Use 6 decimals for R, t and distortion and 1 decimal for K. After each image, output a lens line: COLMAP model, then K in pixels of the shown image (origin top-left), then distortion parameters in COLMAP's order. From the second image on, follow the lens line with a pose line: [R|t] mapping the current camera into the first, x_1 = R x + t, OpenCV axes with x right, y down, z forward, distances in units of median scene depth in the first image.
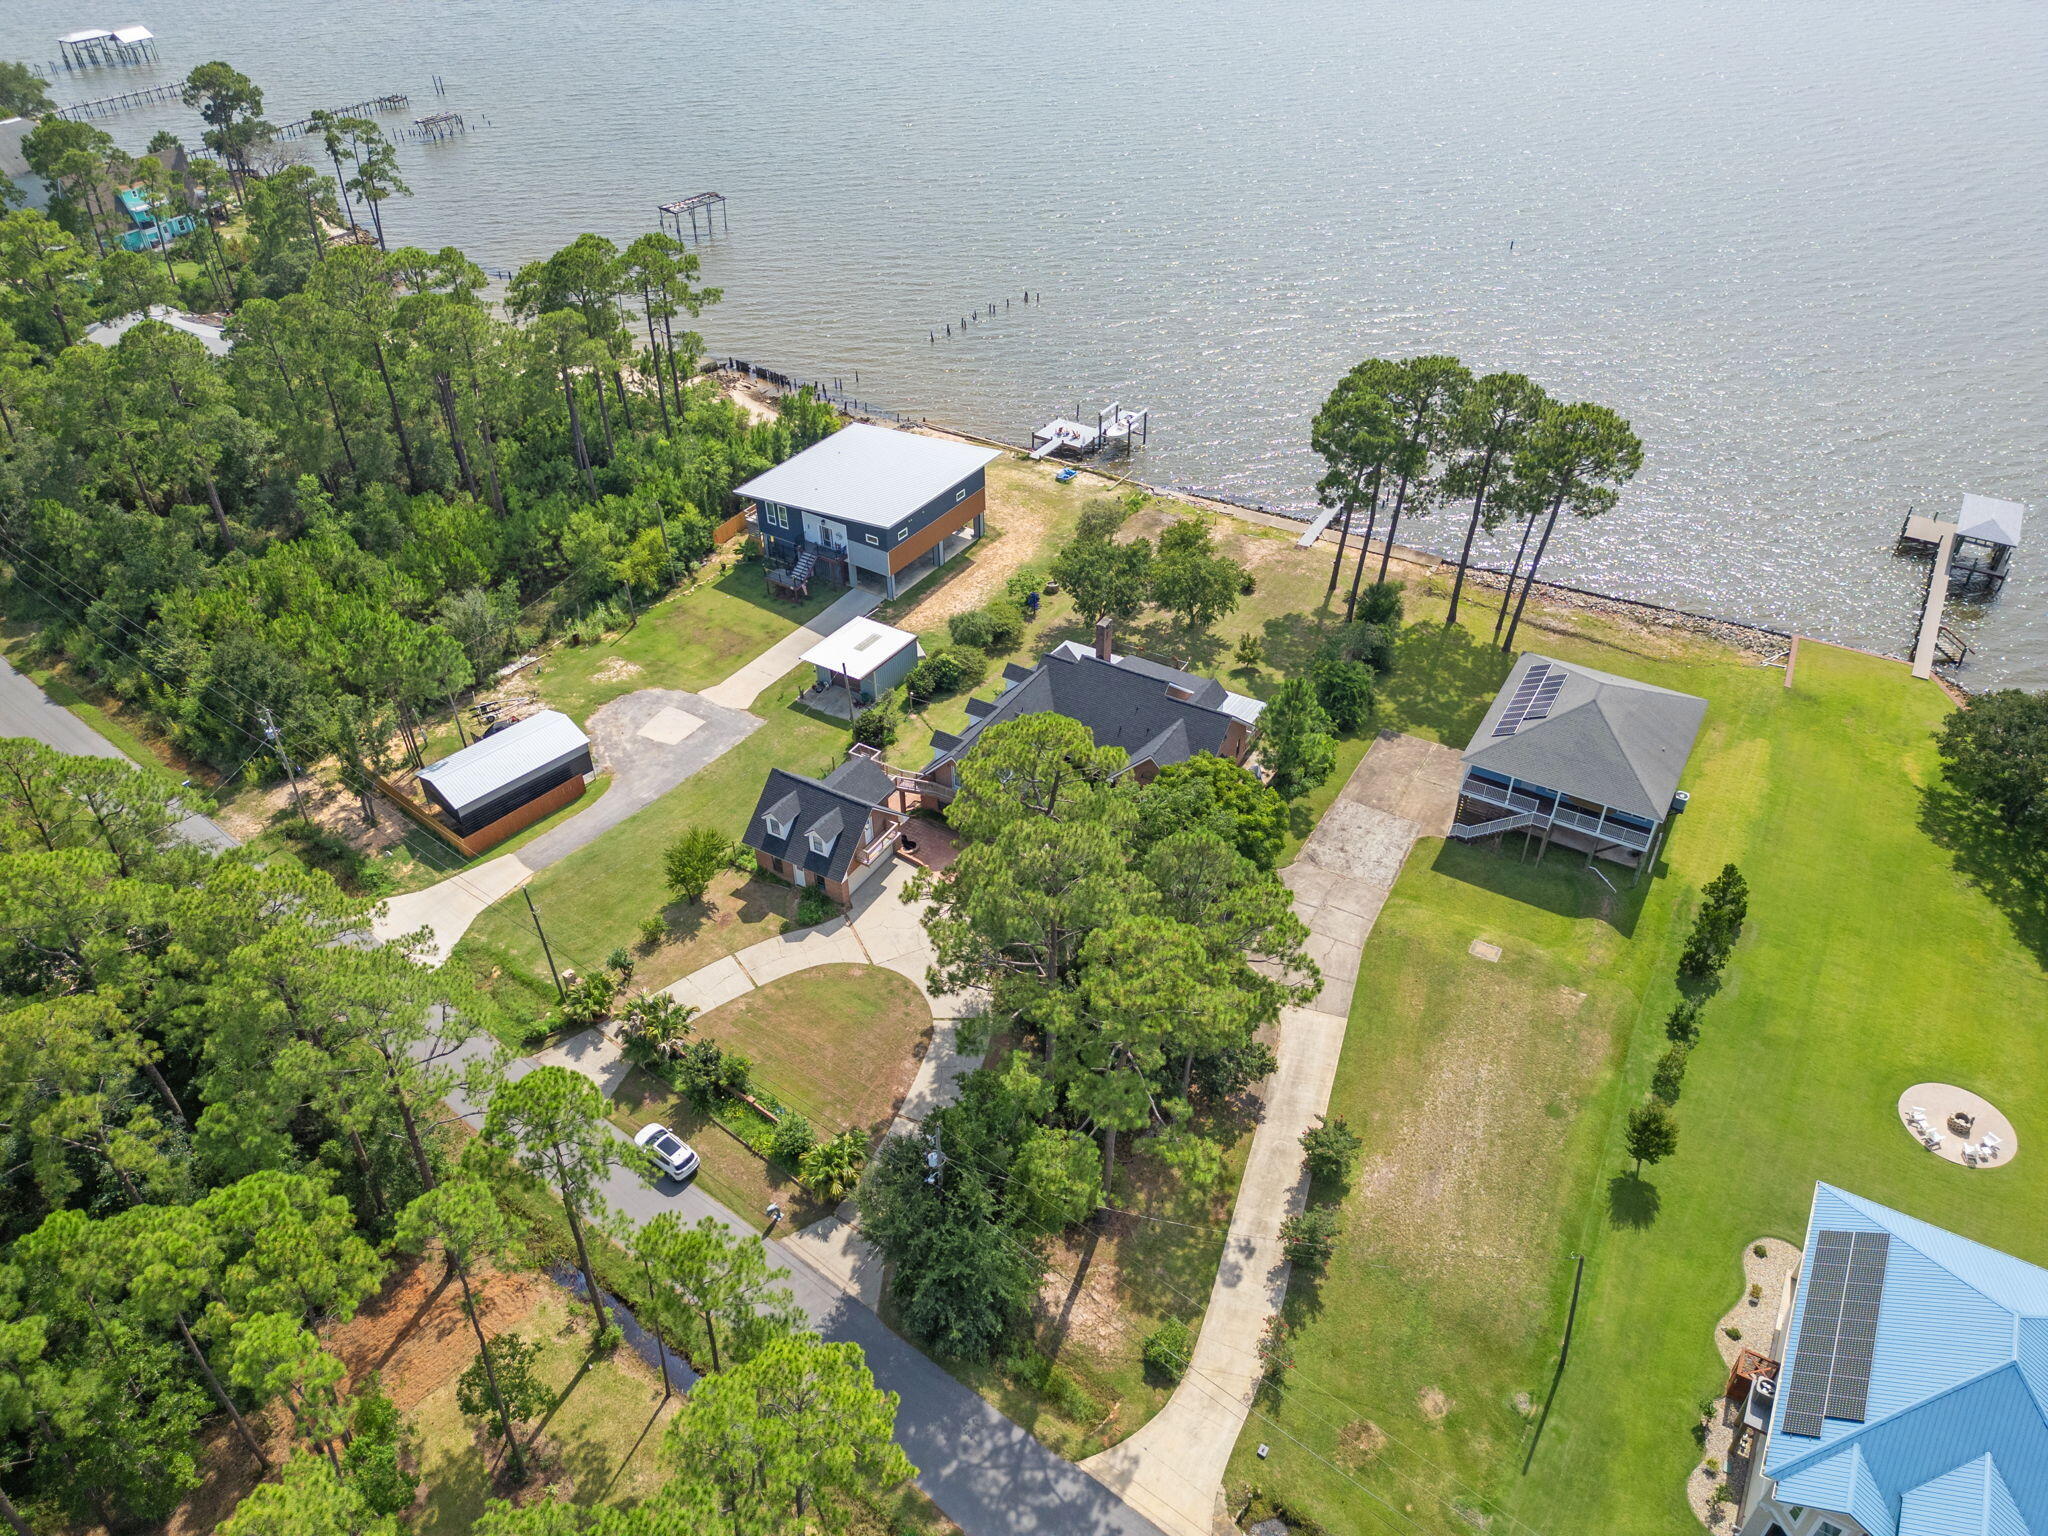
lens RADIAL K [[1427.5, 0, 1024.0], [0, 1427.5, 768.0], [0, 0, 1]] dist [0.079610, -0.086752]
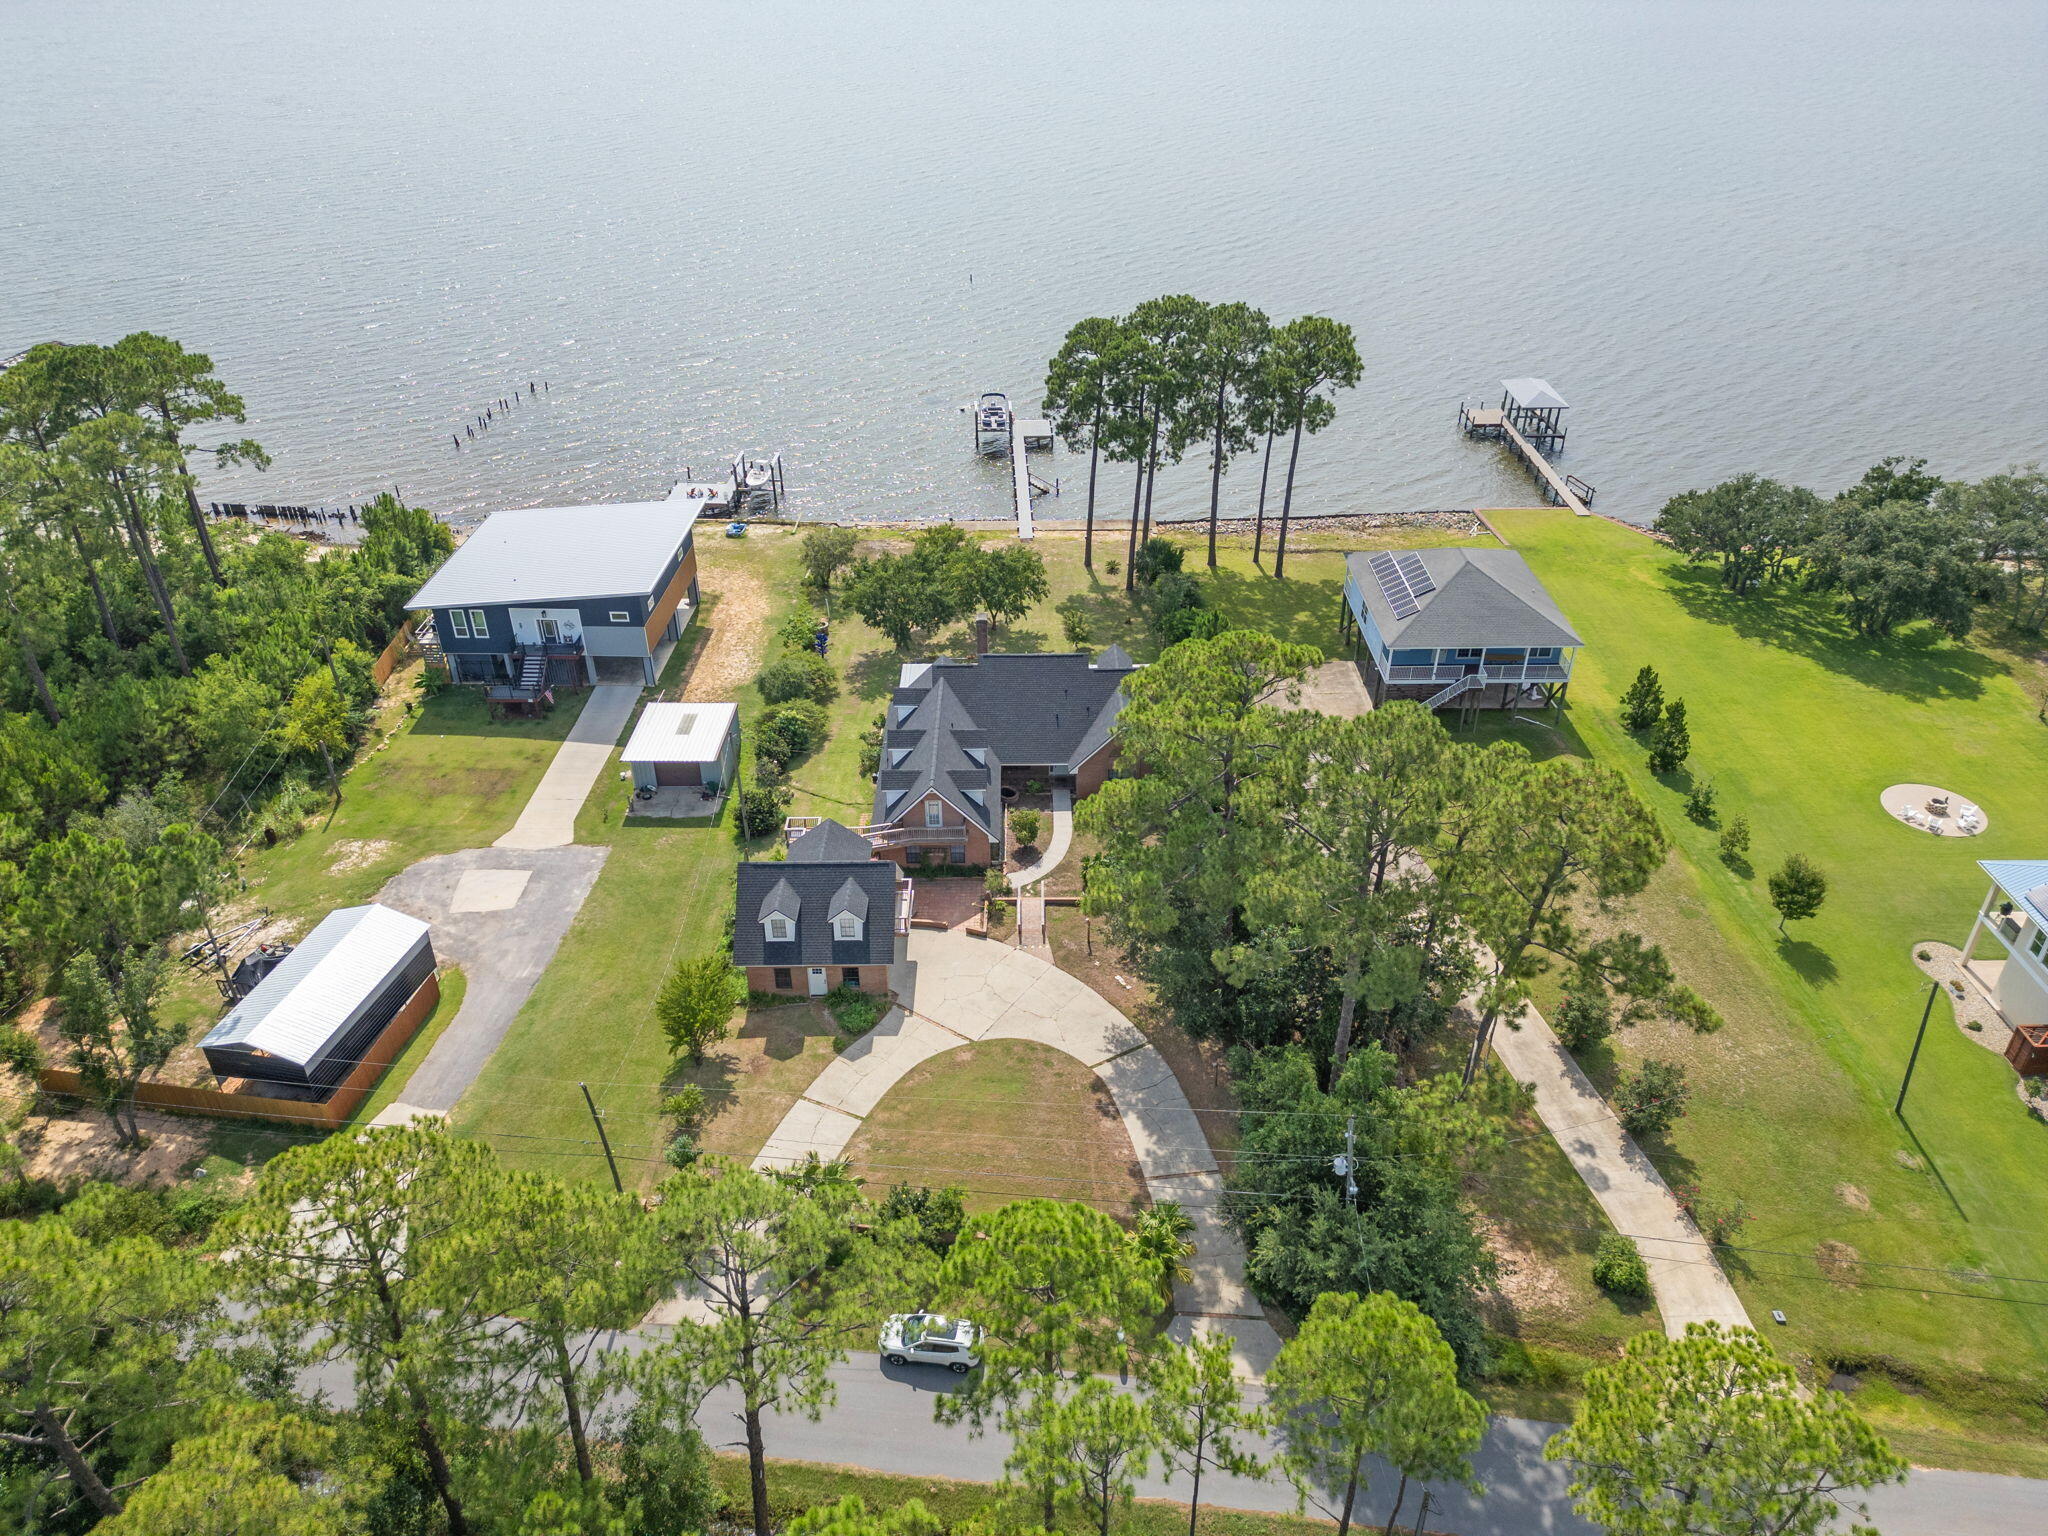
lens RADIAL K [[1425.4, 0, 1020.7], [0, 1425.4, 780.6], [0, 0, 1]] dist [0.031352, -0.003076]
pose [[0.857629, -0.276079, 0.433882, -0.294600], [0.313986, 0.949282, -0.016609, 0.014933], [-0.407291, 0.150477, 0.900817, 0.188999]]
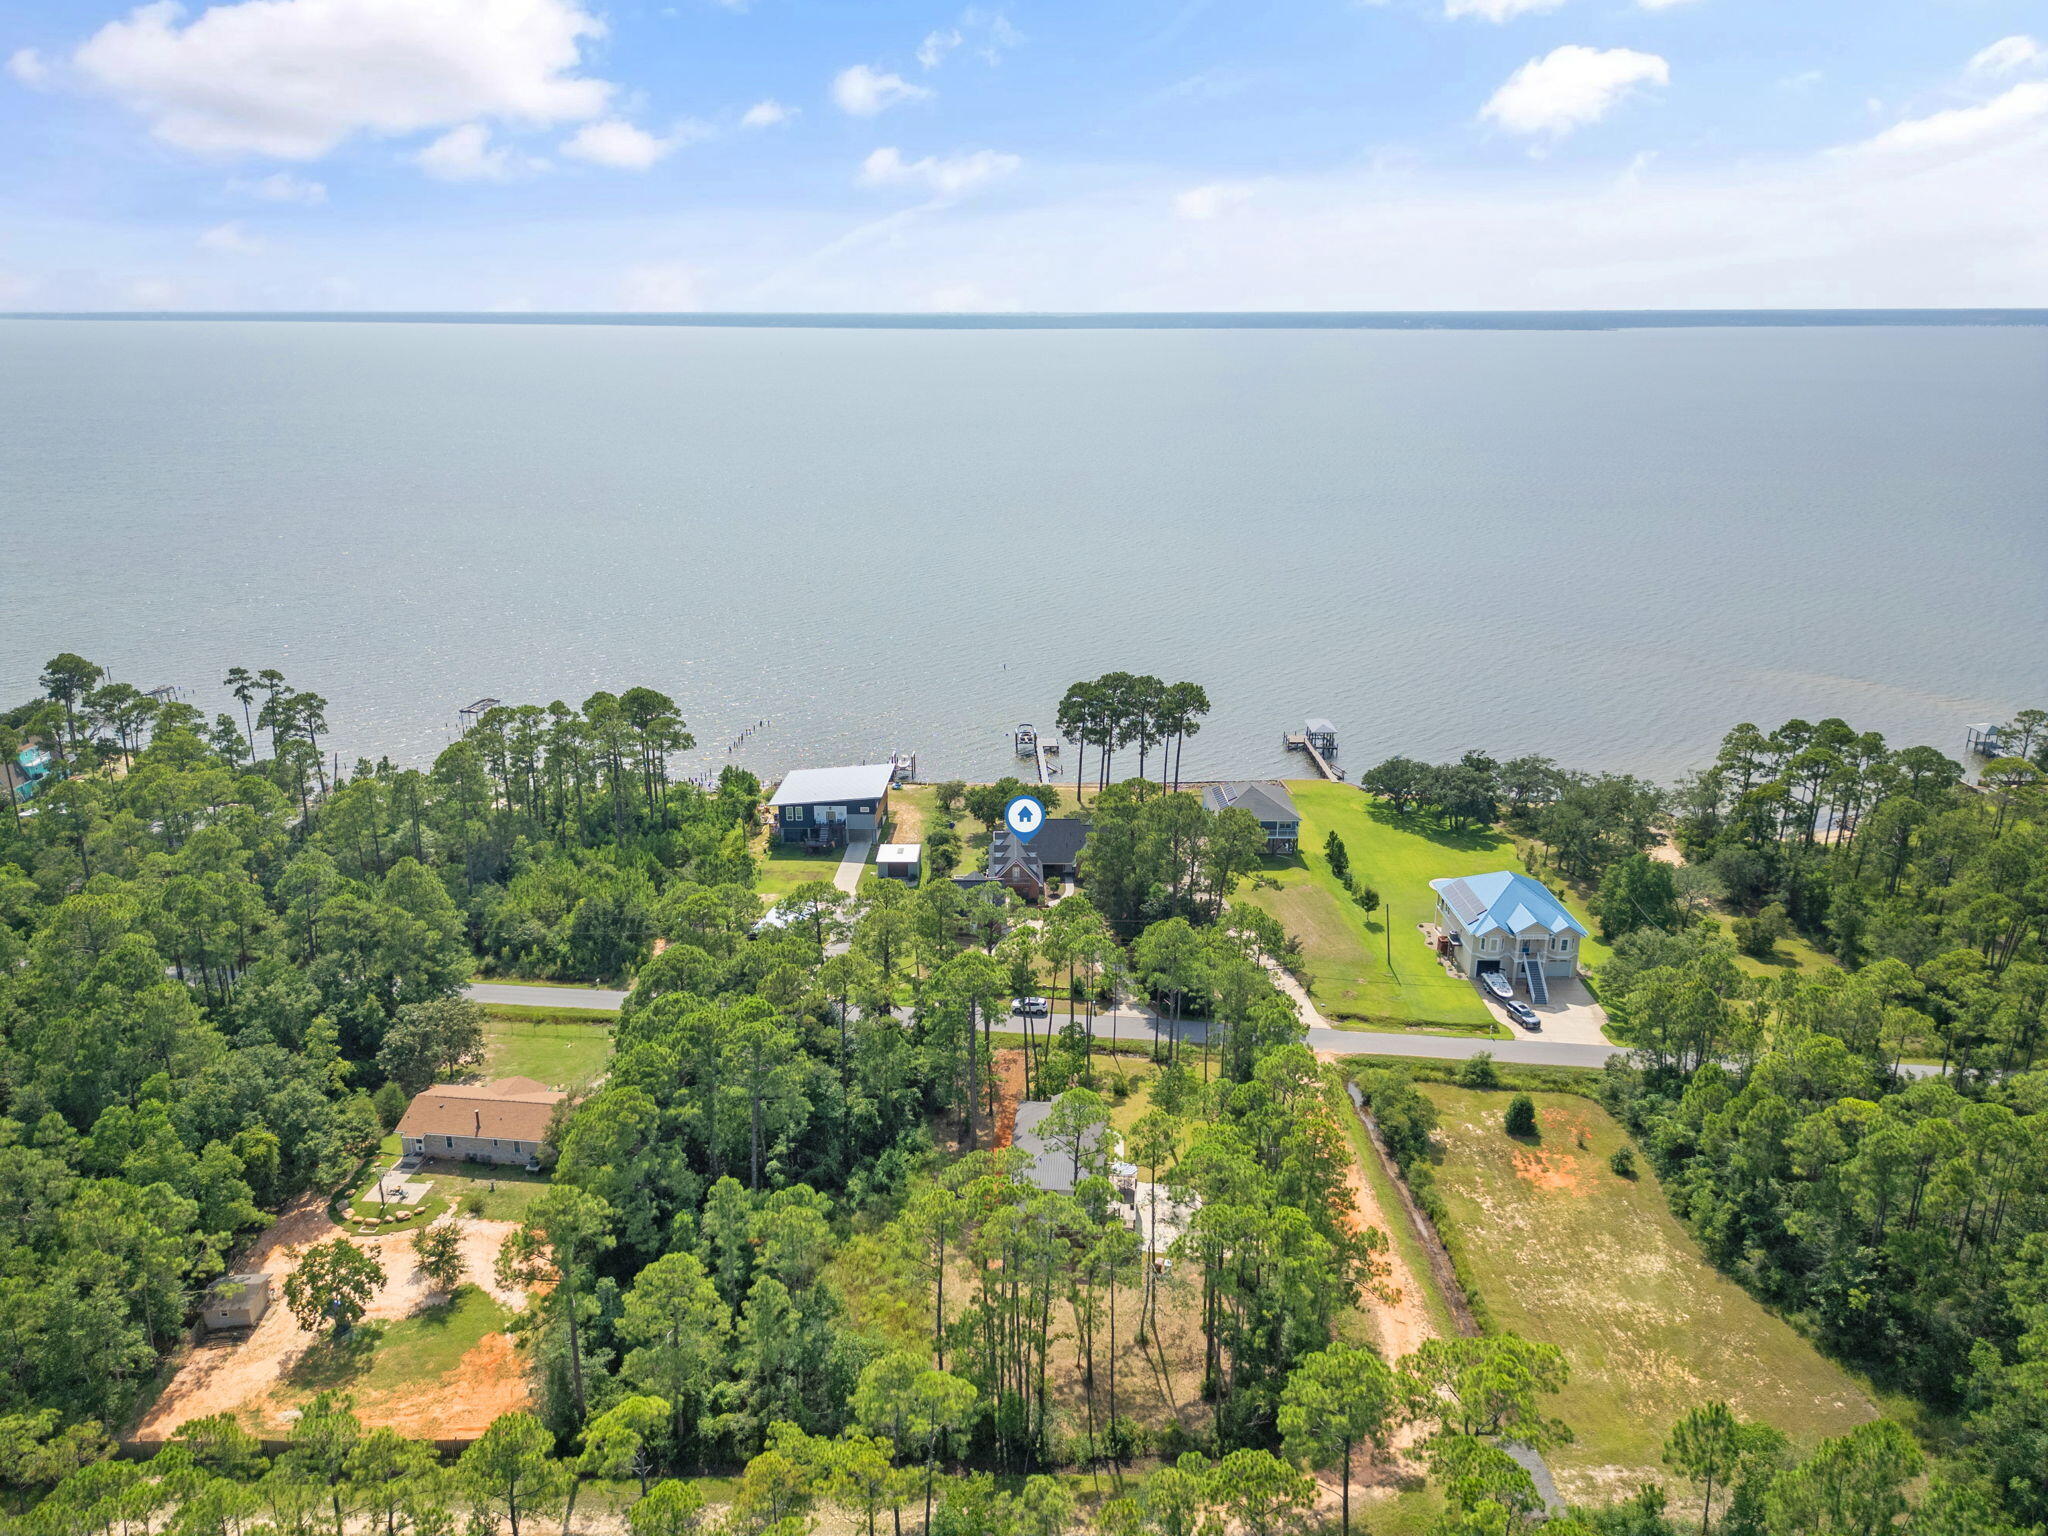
lens RADIAL K [[1427.5, 0, 1024.0], [0, 1427.5, 768.0], [0, 0, 1]] dist [0.079610, -0.086752]
pose [[0.853172, -0.146894, 0.500519, -0.833343], [0.313275, 0.911505, -0.266490, 0.335221], [-0.417080, 0.384162, 0.823689, -0.576457]]
